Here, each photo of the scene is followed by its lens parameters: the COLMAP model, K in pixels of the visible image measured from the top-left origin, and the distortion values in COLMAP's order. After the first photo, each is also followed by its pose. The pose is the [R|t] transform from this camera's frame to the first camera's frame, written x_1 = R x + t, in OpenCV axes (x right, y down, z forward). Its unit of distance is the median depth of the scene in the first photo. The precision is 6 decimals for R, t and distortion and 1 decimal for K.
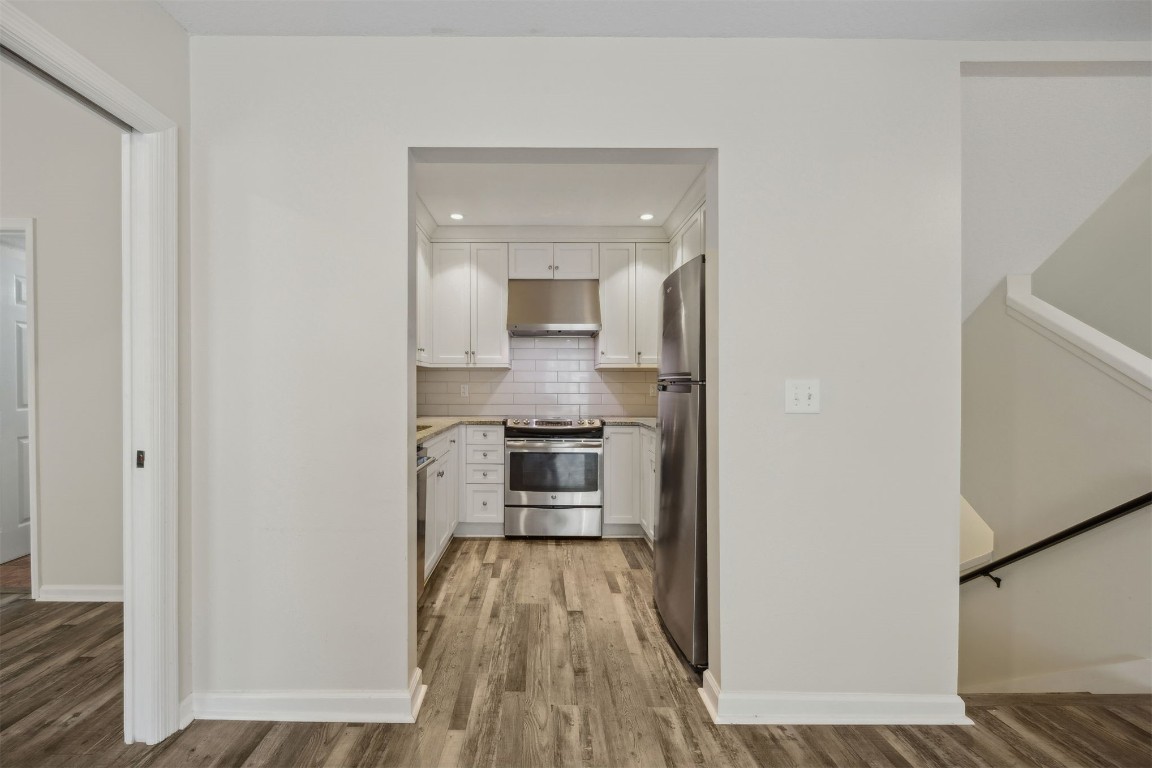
lens RADIAL K [[442.9, 0, 566.5], [0, 442.9, 389.2], [0, 0, 1]] dist [0.000786, -0.000033]
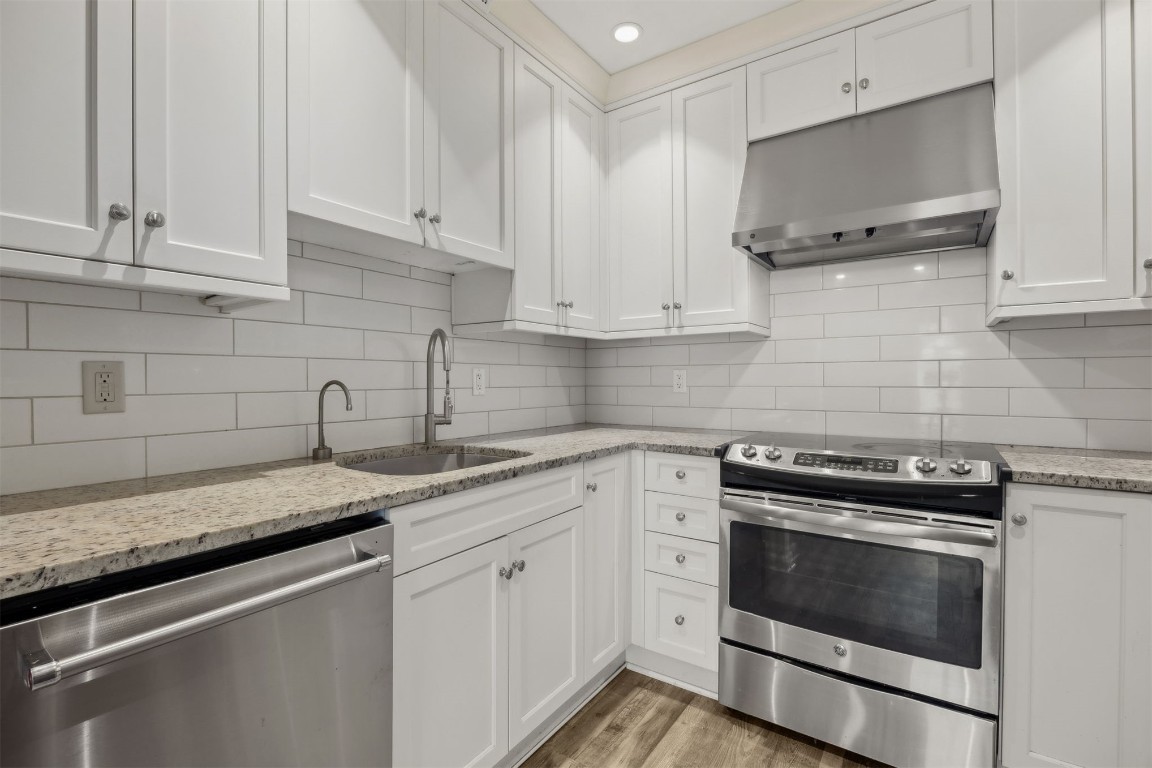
lens RADIAL K [[524.0, 0, 576.0], [0, 524.0, 384.0], [0, 0, 1]] dist [-0.009681, -0.000312]
pose [[0.792934, -0.000268, -0.609308, 0.065966], [0.004071, 0.999980, 0.004858, 0.003733], [0.609294, -0.006332, 0.792919, 0.487281]]
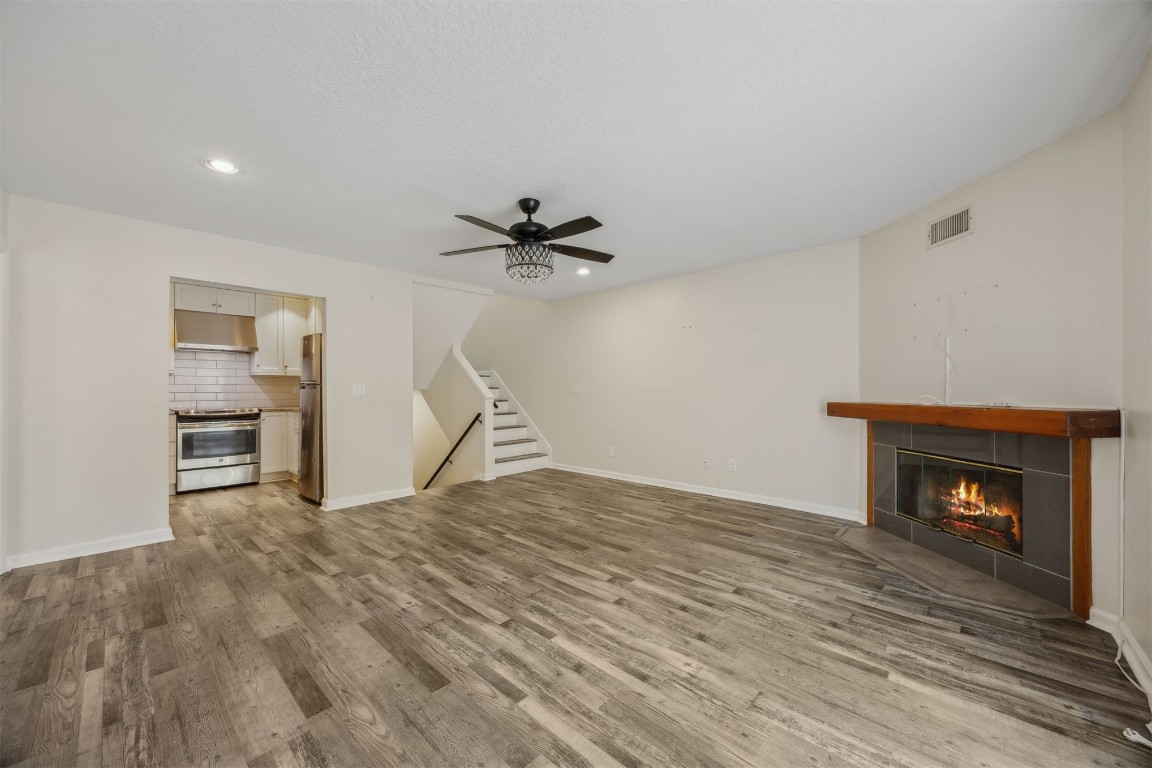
lens RADIAL K [[442.9, 0, 566.5], [0, 442.9, 389.2], [0, 0, 1]] dist [0.000786, -0.000033]
pose [[0.730119, -0.002246, 0.683316, -0.201242], [0.006429, 0.999973, -0.003582, 0.013909], [-0.683289, 0.007008, 0.730114, -0.914385]]
